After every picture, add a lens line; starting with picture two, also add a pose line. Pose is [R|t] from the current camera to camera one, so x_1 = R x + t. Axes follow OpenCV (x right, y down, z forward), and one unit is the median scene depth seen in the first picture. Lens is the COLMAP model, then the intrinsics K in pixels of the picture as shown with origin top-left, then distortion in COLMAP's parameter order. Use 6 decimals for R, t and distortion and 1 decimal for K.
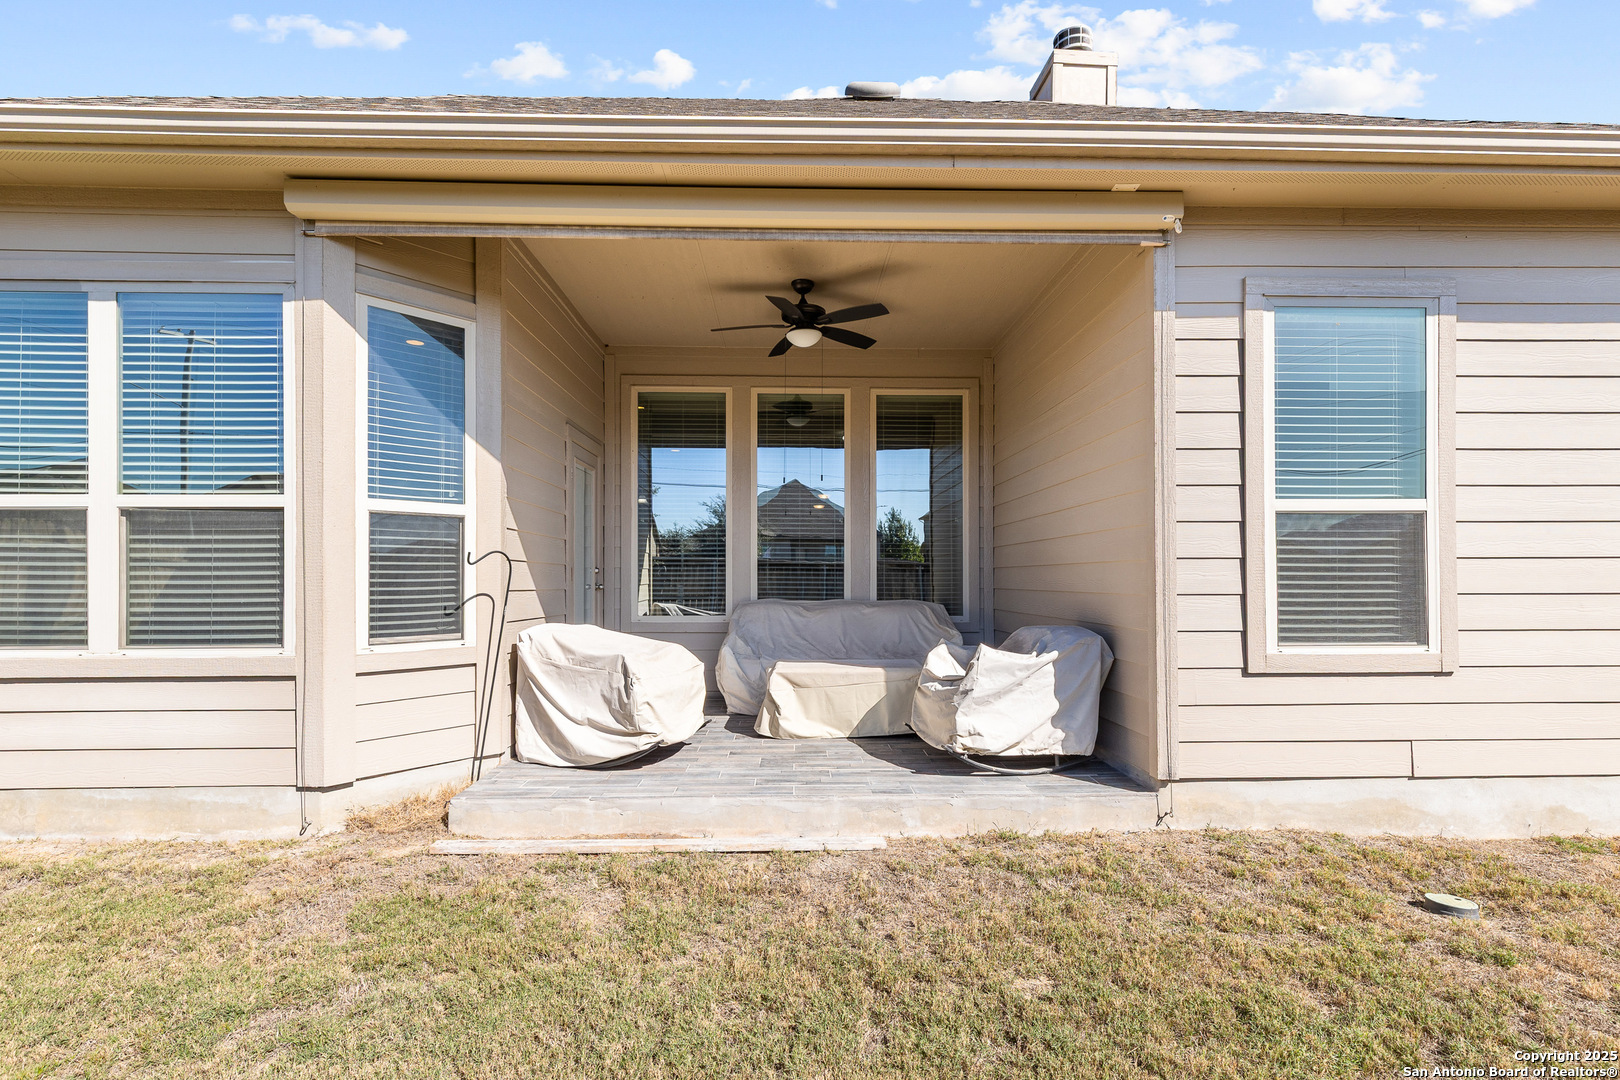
lens RADIAL K [[739.4, 0, 808.8], [0, 739.4, 533.6], [0, 0, 1]] dist [0.015266, -0.000606]
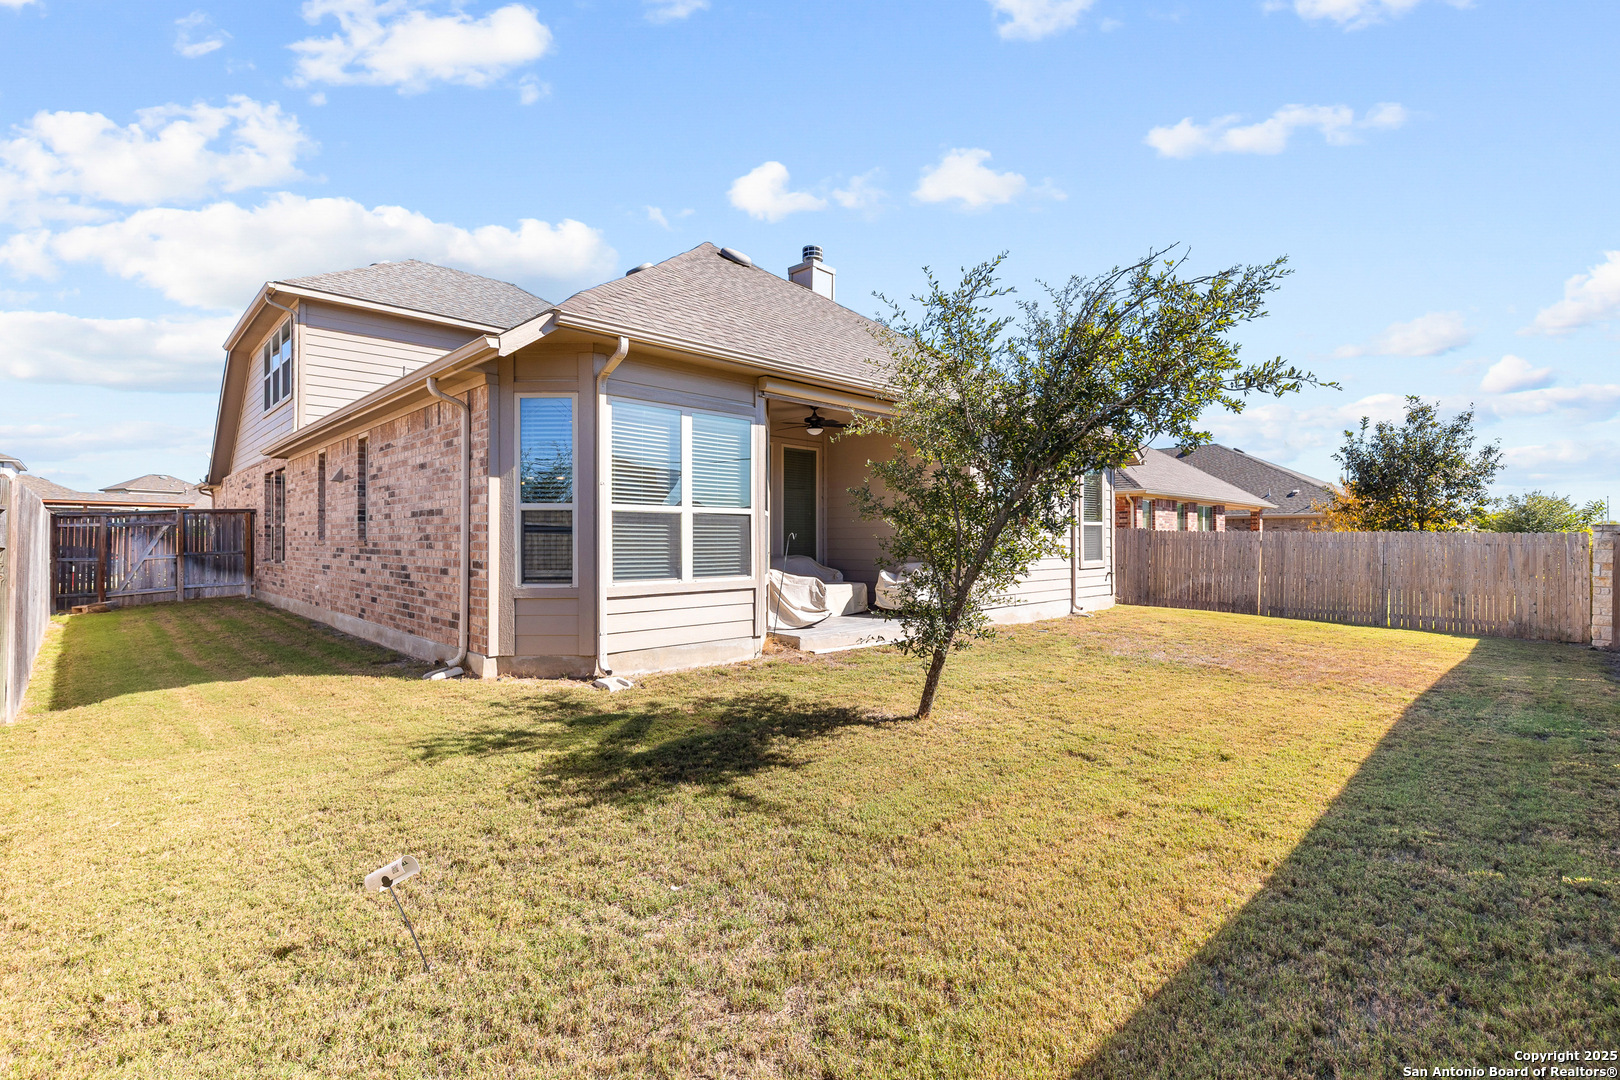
lens RADIAL K [[739.4, 0, 808.8], [0, 739.4, 533.6], [0, 0, 1]] dist [0.015266, -0.000606]
pose [[0.736646, 0.003119, 0.676272, -2.104846], [-0.016232, 0.999783, 0.013070, -0.008640], [-0.676084, -0.020606, 0.736536, -0.783469]]
